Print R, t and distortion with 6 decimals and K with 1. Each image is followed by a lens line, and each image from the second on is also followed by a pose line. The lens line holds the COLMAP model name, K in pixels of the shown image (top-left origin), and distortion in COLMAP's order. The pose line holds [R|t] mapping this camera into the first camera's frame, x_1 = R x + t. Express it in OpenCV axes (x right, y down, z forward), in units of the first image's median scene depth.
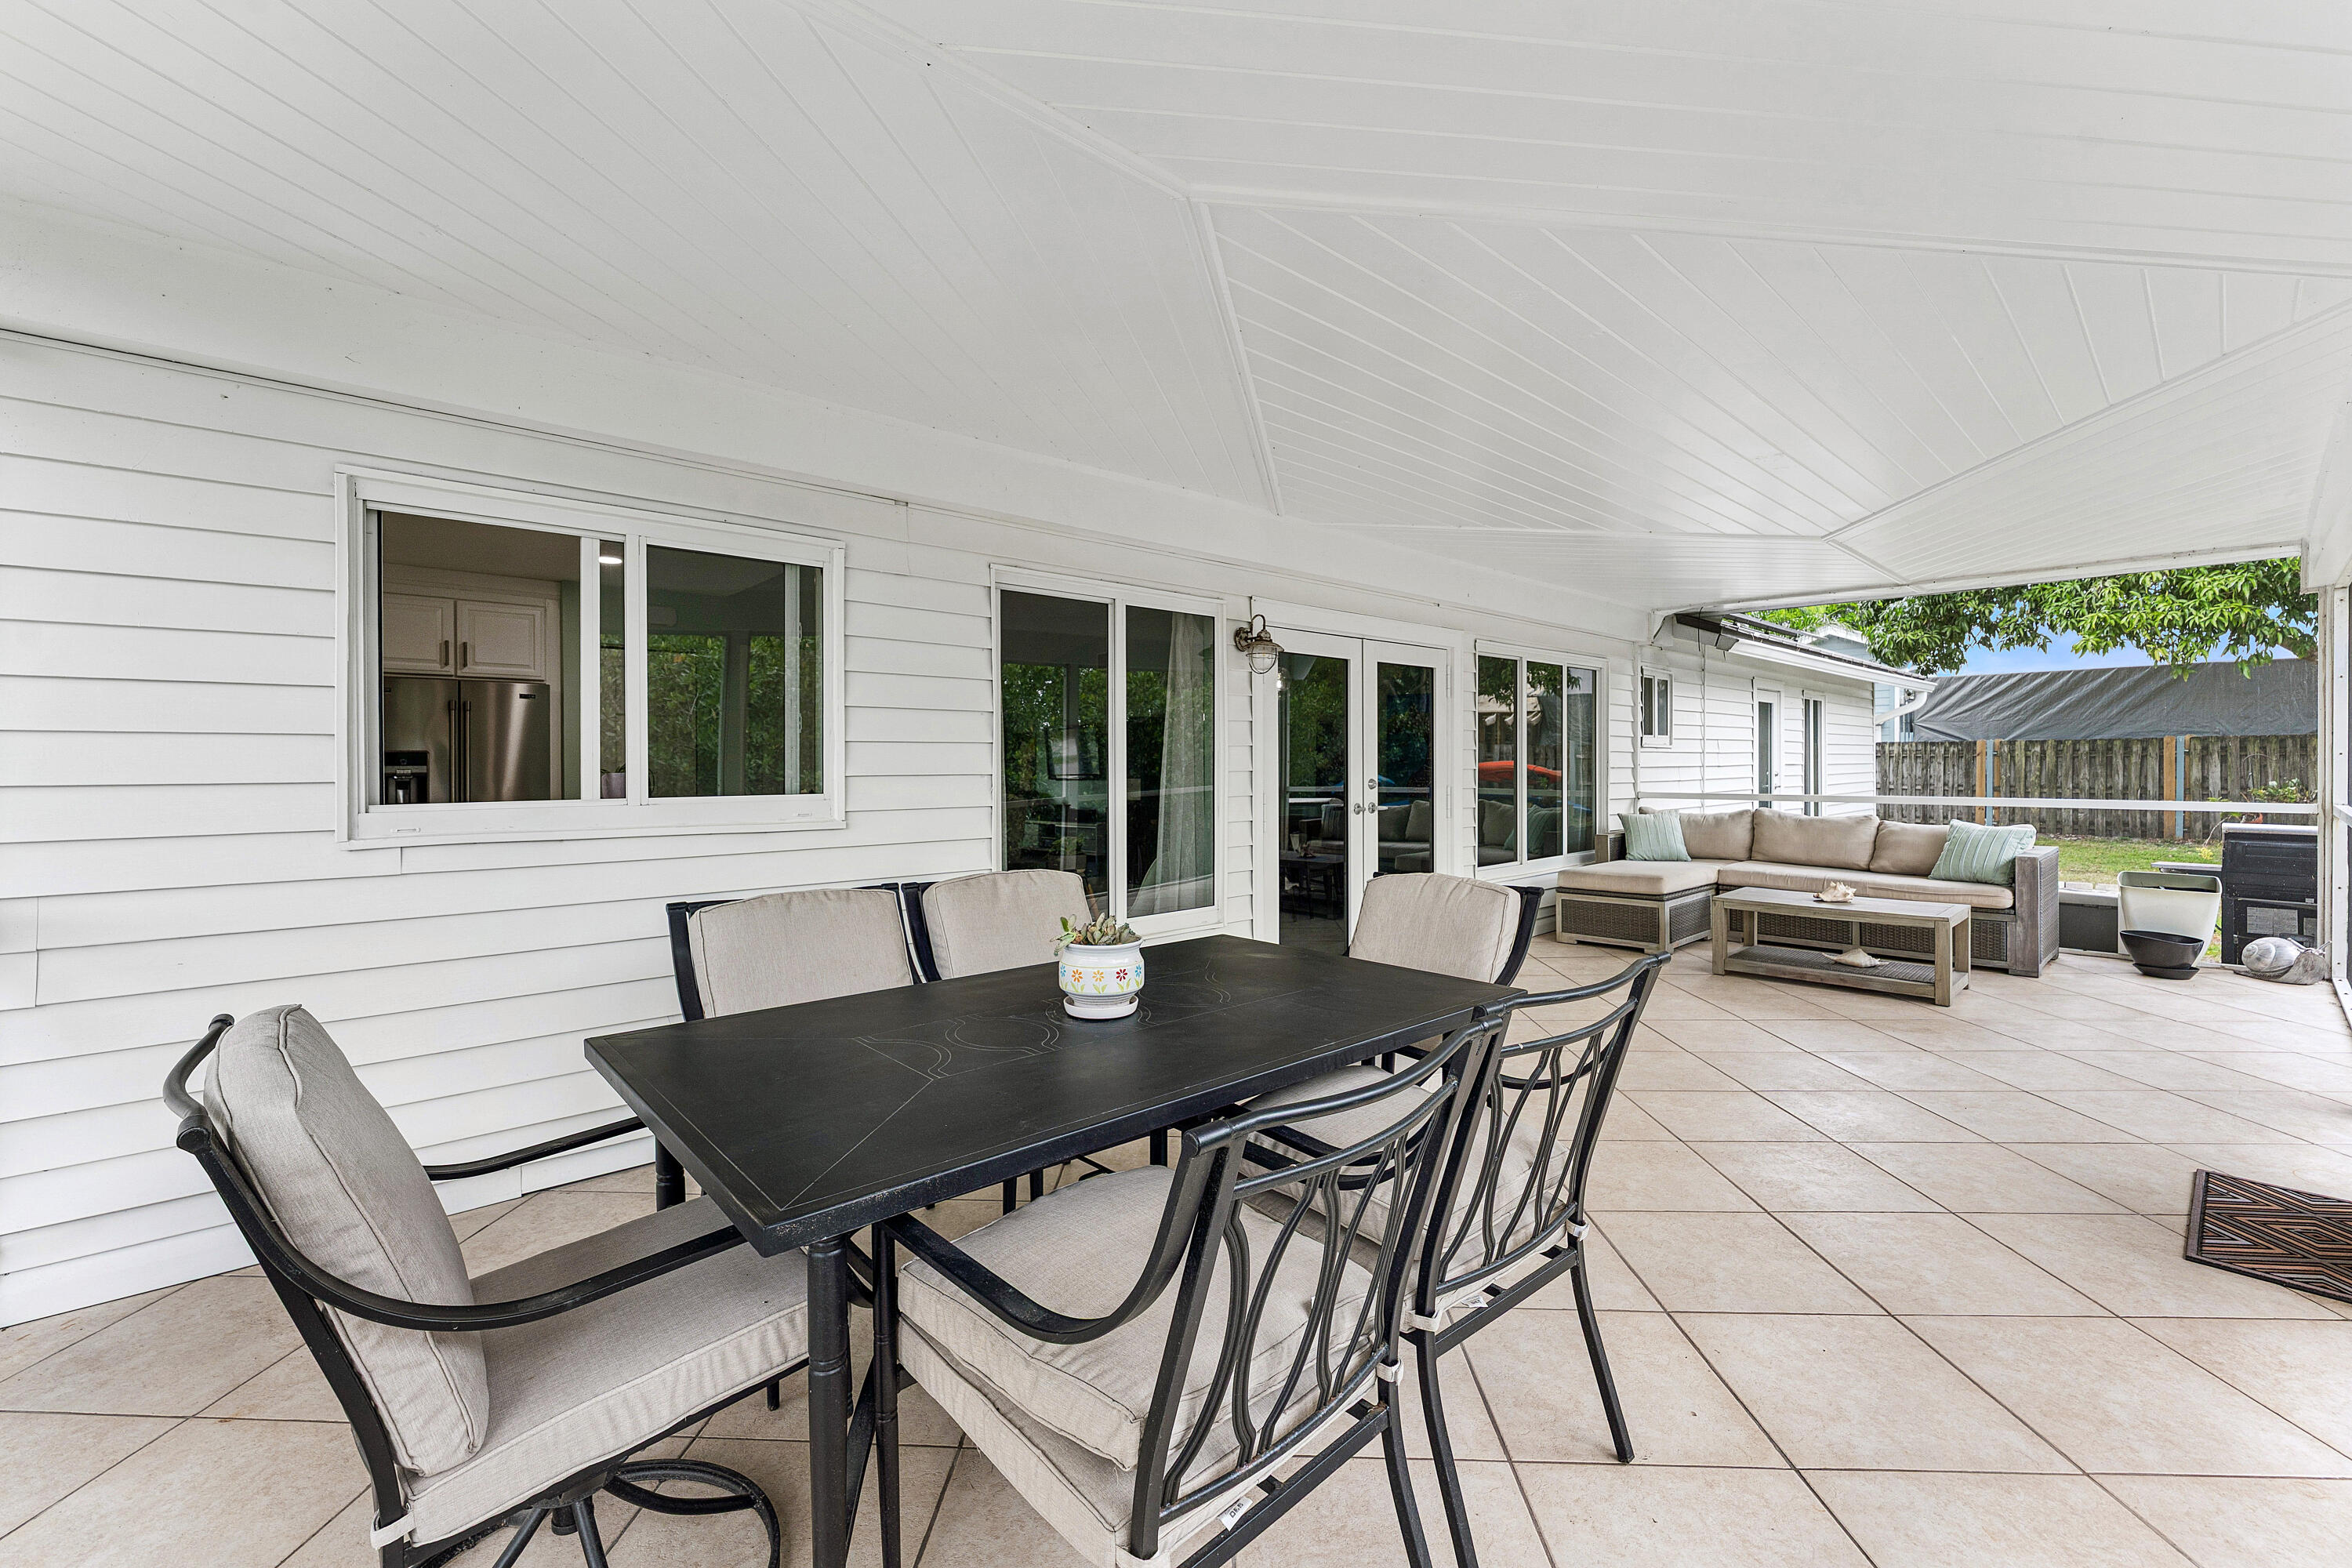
lens RADIAL K [[991.7, 0, 1150.6], [0, 991.7, 778.0], [0, 0, 1]] dist [0.000787, 0.000191]
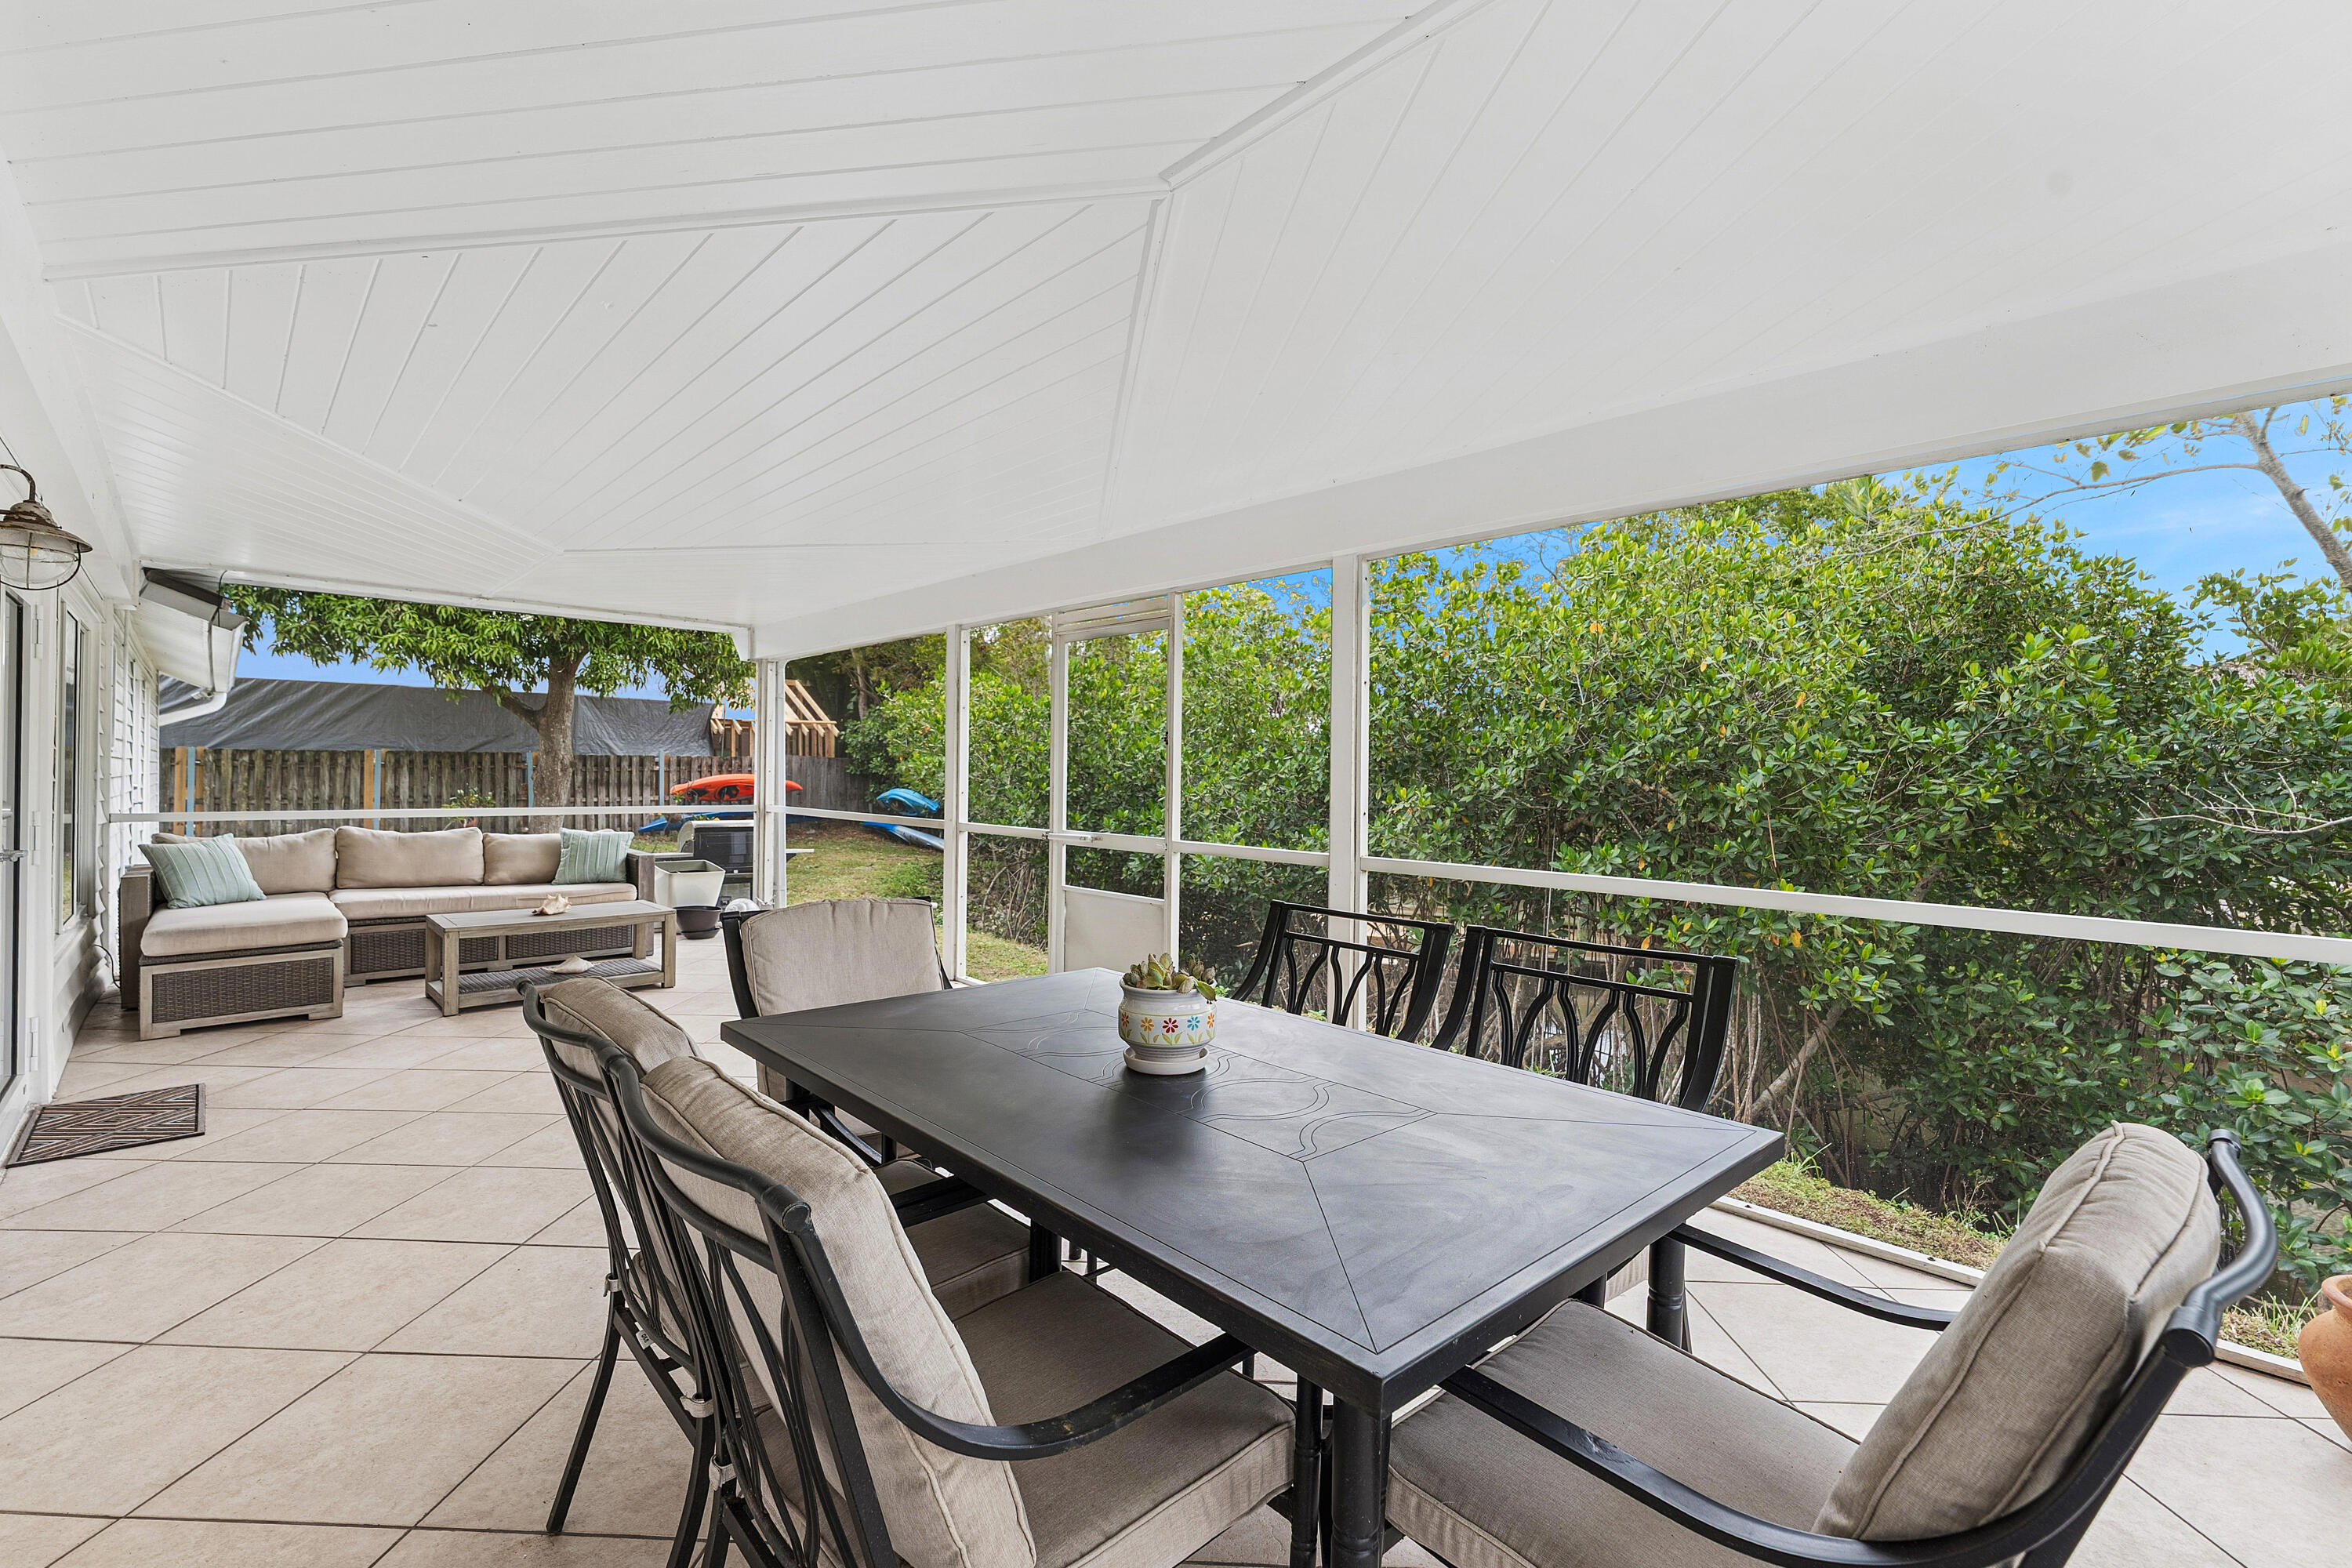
lens RADIAL K [[1047.6, 0, 1177.3], [0, 1047.6, 768.8], [0, 0, 1]] dist [-0.000396, 0.000212]
pose [[-0.022856, 0.010461, 0.999684, -0.145975], [0.008124, 0.999914, -0.010277, -0.002244], [-0.999706, 0.007886, -0.022939, 0.148083]]
